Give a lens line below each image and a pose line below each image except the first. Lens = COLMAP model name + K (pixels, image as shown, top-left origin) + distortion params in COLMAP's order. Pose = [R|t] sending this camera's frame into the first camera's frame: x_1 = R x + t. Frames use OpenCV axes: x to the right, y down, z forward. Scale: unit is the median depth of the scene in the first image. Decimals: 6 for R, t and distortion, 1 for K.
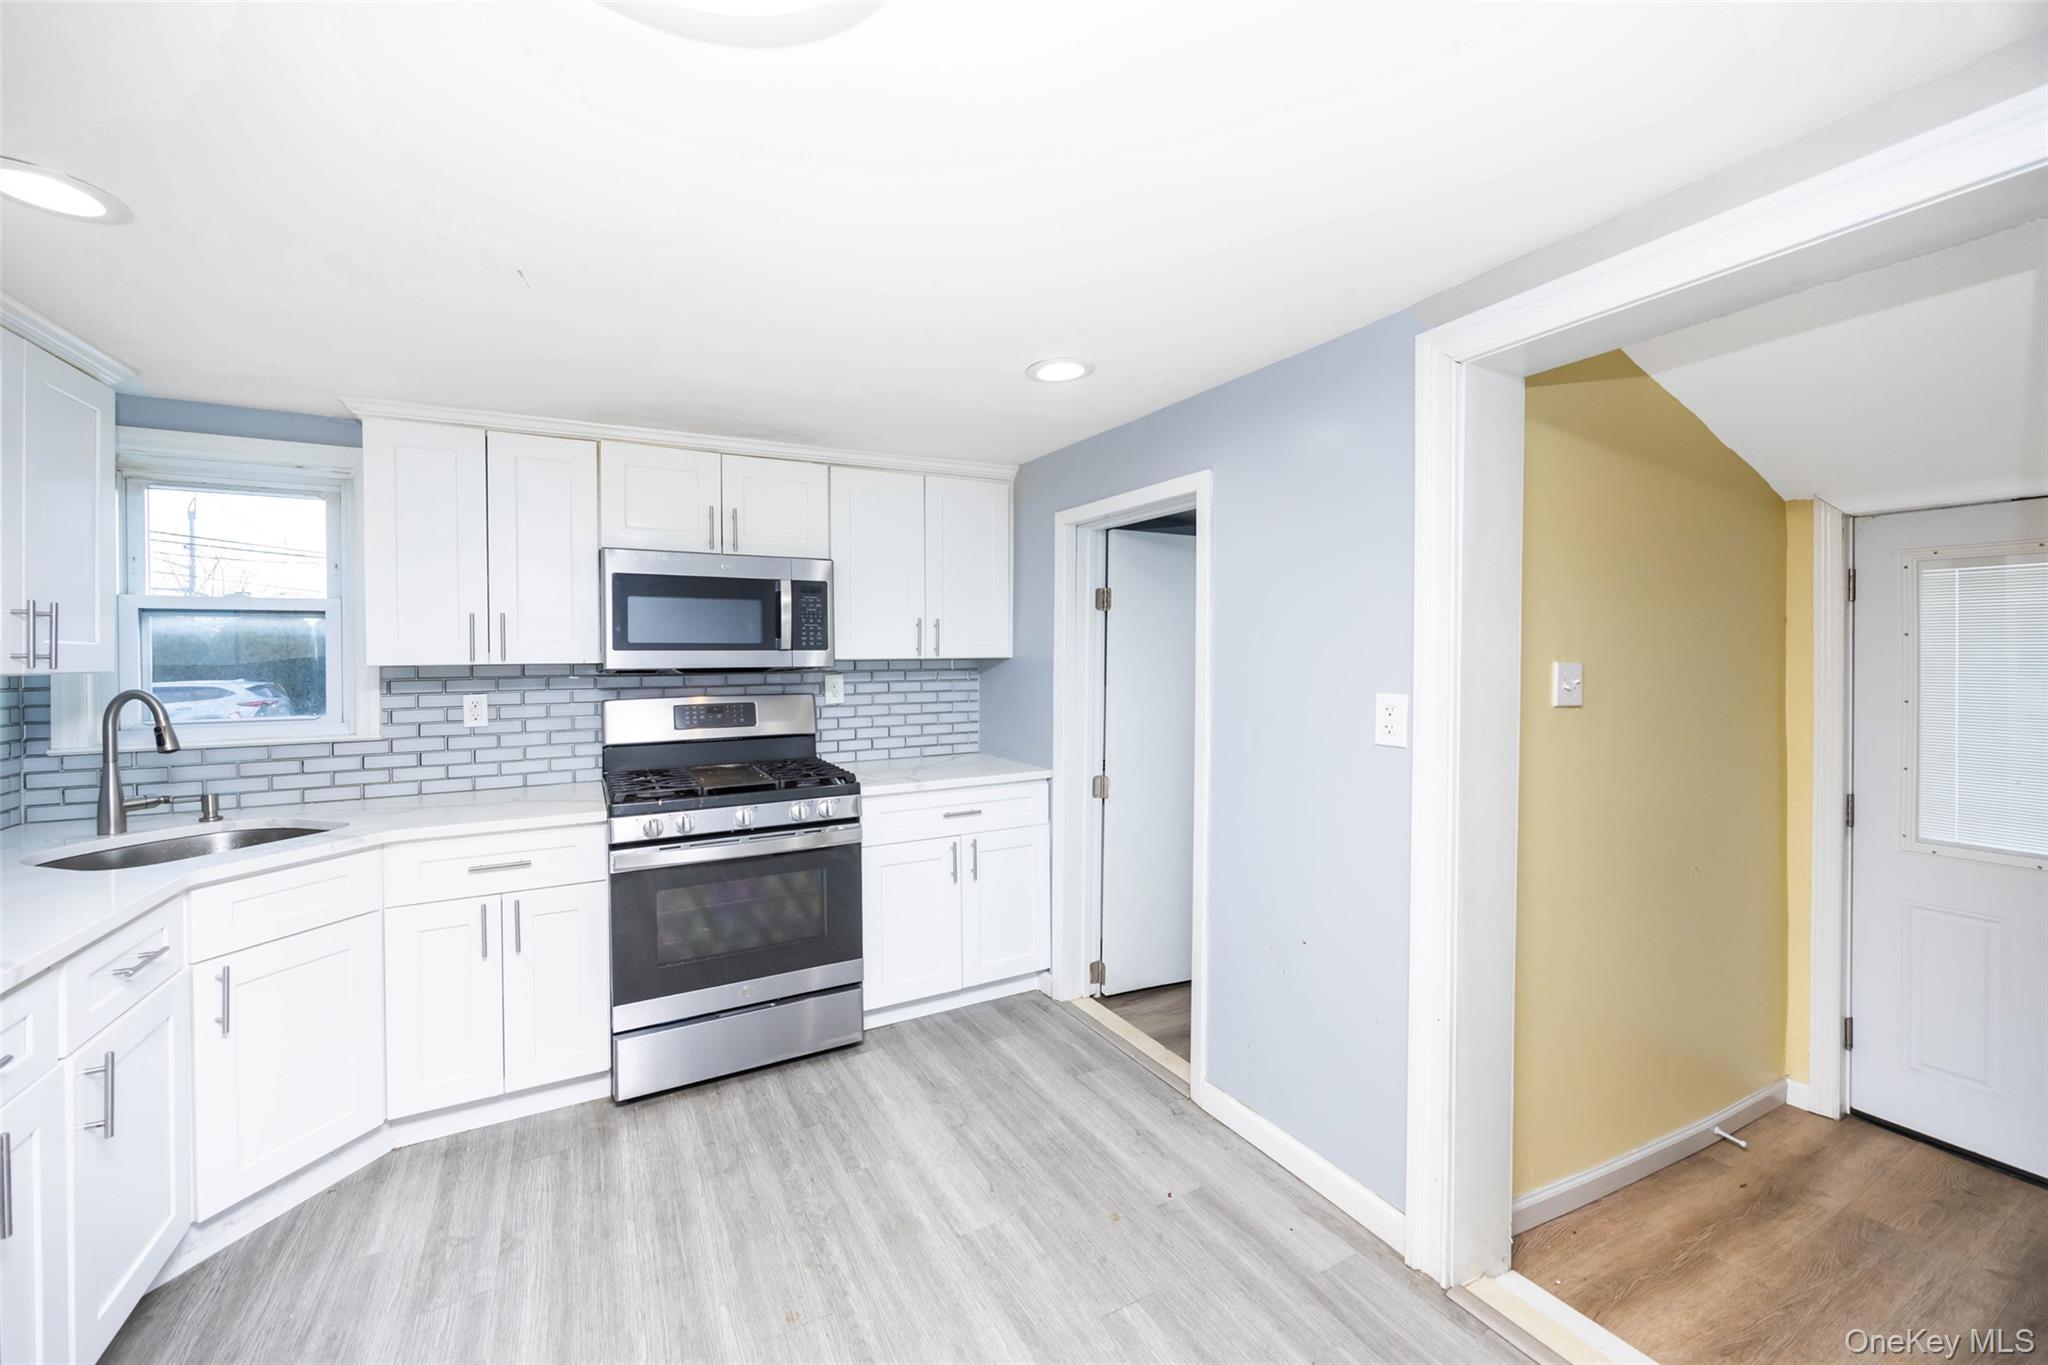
lens RADIAL K [[798.1, 0, 1023.1], [0, 798.1, 665.2], [0, 0, 1]] dist [0.007909, -0.000130]
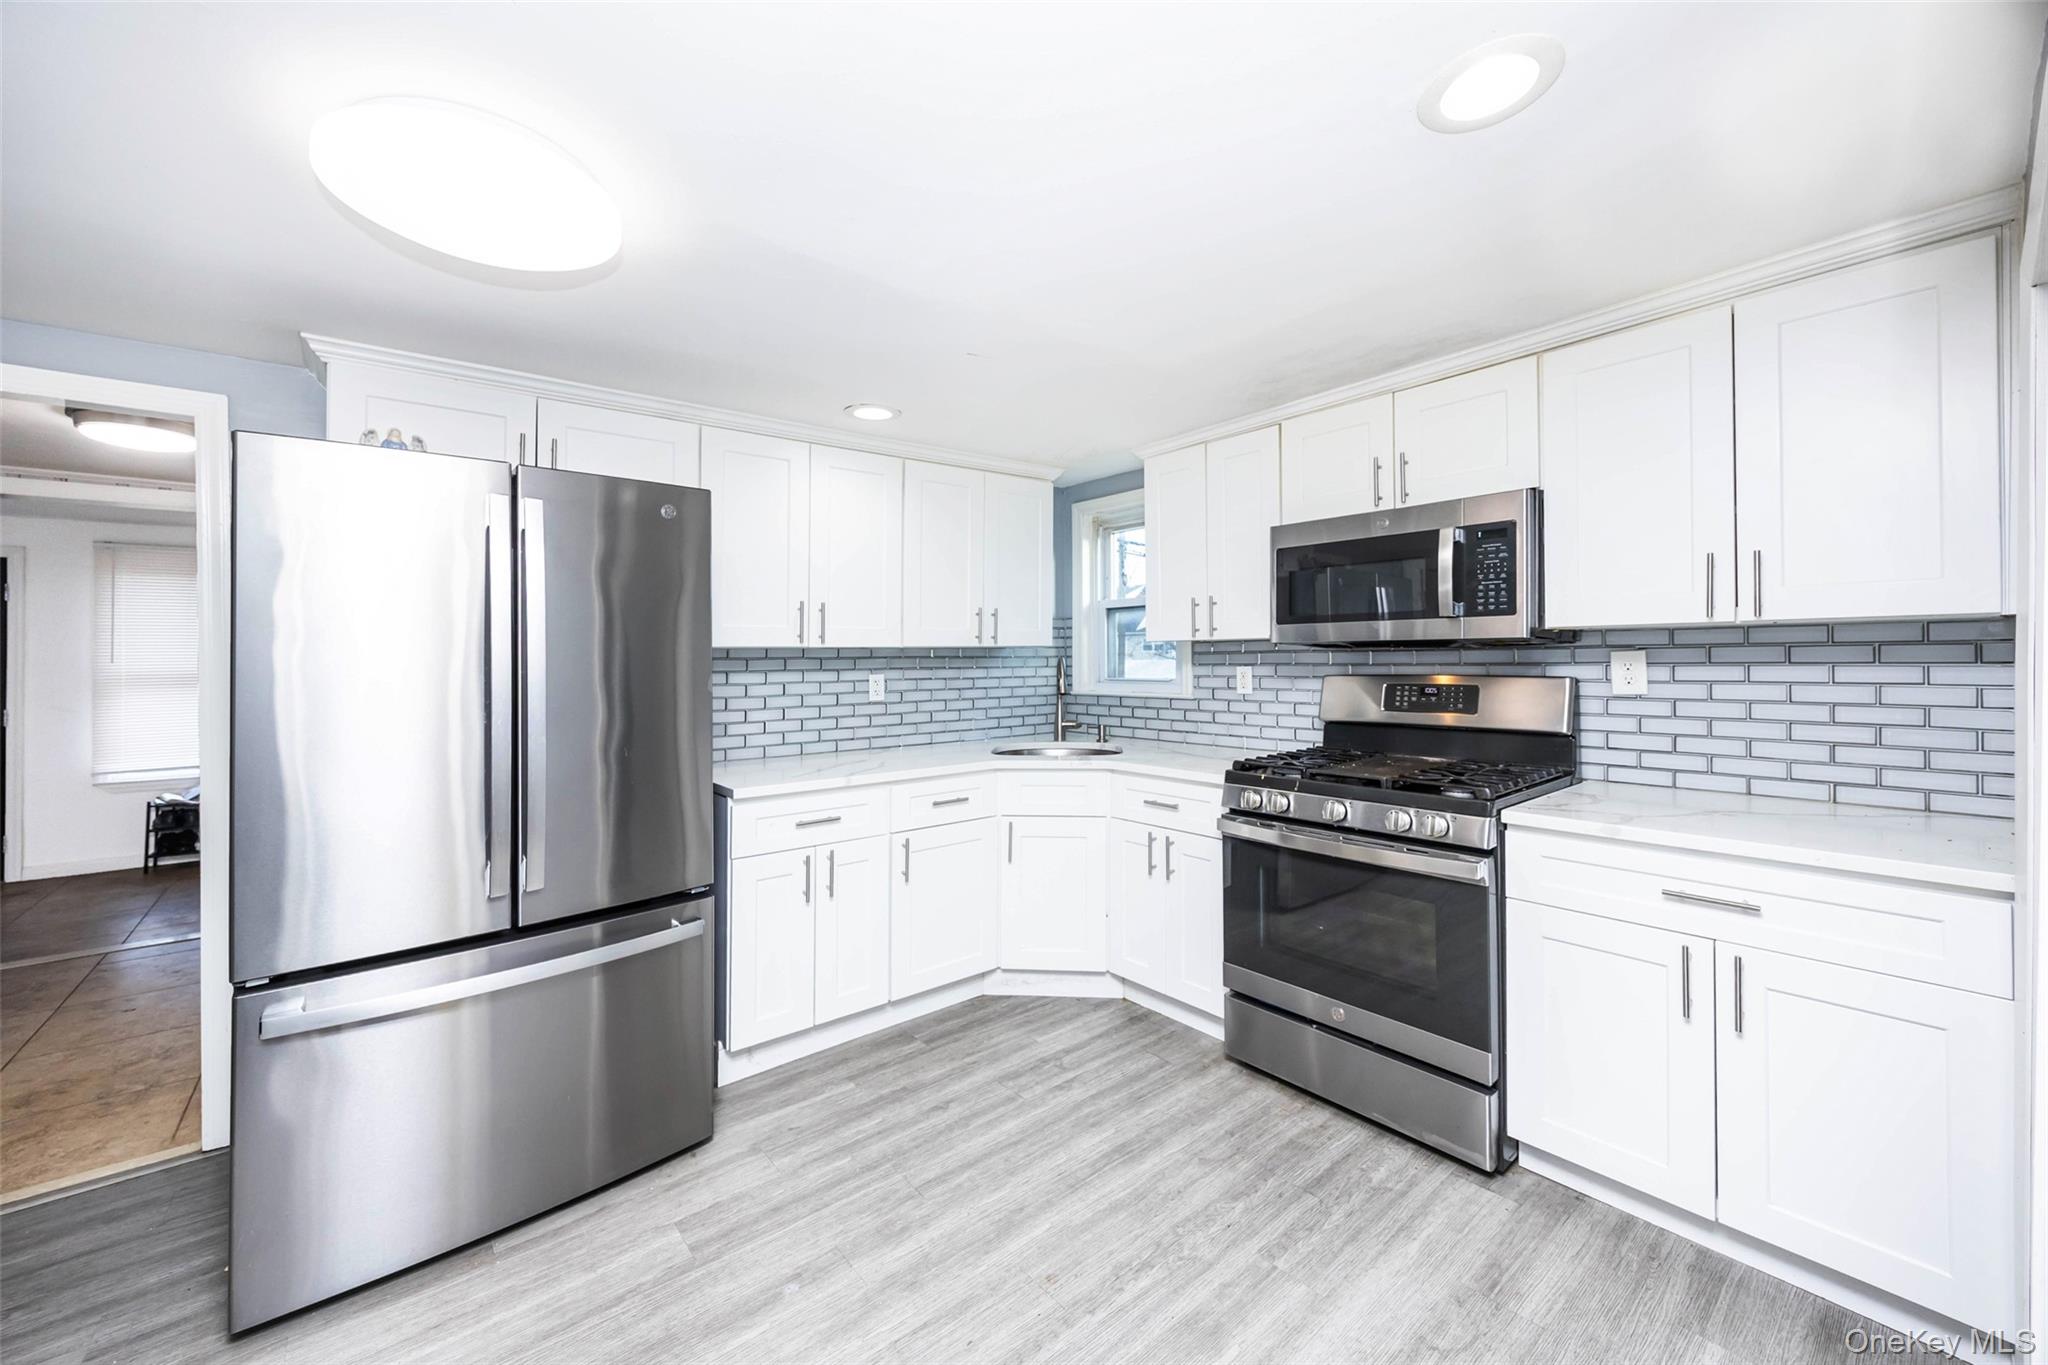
lens RADIAL K [[822.9, 0, 1018.7], [0, 822.9, 667.5], [0, 0, 1]] dist [0.010661, -0.000093]
pose [[0.157347, 0.027463, -0.987161, 0.551055], [0.018380, 0.999359, 0.030732, -0.005415], [0.987372, -0.022979, 0.156741, 0.606266]]
